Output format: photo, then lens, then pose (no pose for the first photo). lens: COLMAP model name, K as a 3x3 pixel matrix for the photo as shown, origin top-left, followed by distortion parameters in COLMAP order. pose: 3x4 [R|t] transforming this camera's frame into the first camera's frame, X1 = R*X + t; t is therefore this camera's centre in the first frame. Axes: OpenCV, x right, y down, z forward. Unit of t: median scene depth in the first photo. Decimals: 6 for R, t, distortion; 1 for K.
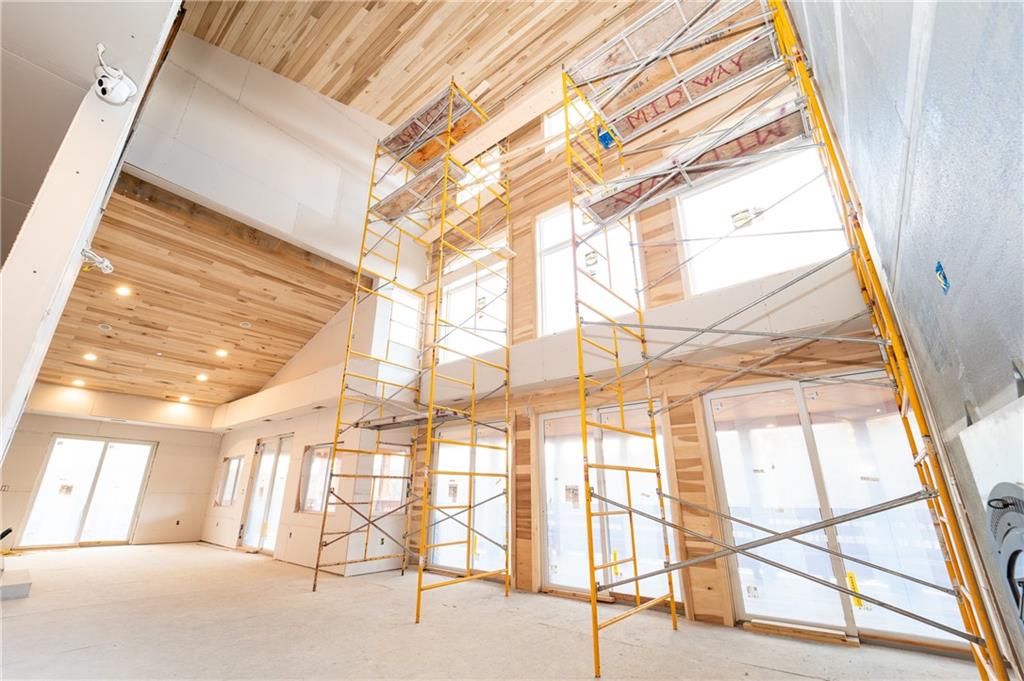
lens RADIAL K [[418.2, 0, 510.3], [0, 418.2, 339.4], [0, 0, 1]] dist [-0.013437, -0.000260]
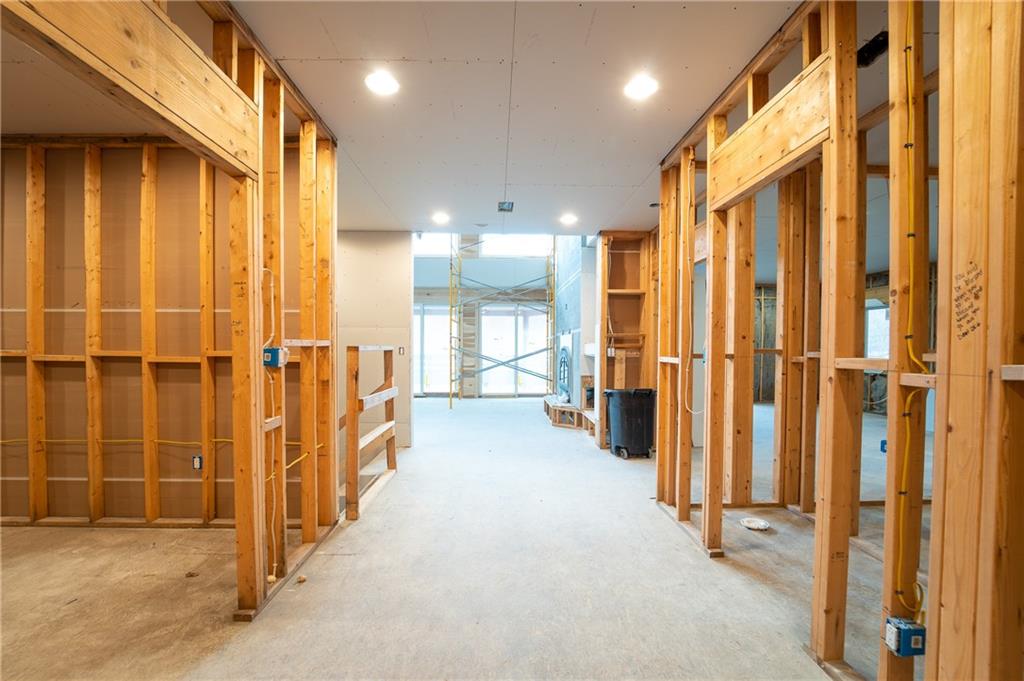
lens RADIAL K [[418.2, 0, 510.3], [0, 418.2, 348.6], [0, 0, 1]] dist [-0.013437, -0.000260]
pose [[0.762205, -0.004931, 0.647317, -0.882775], [-0.221537, 0.937602, 0.267999, -0.288082], [-0.608248, -0.347675, 0.713552, -0.766062]]
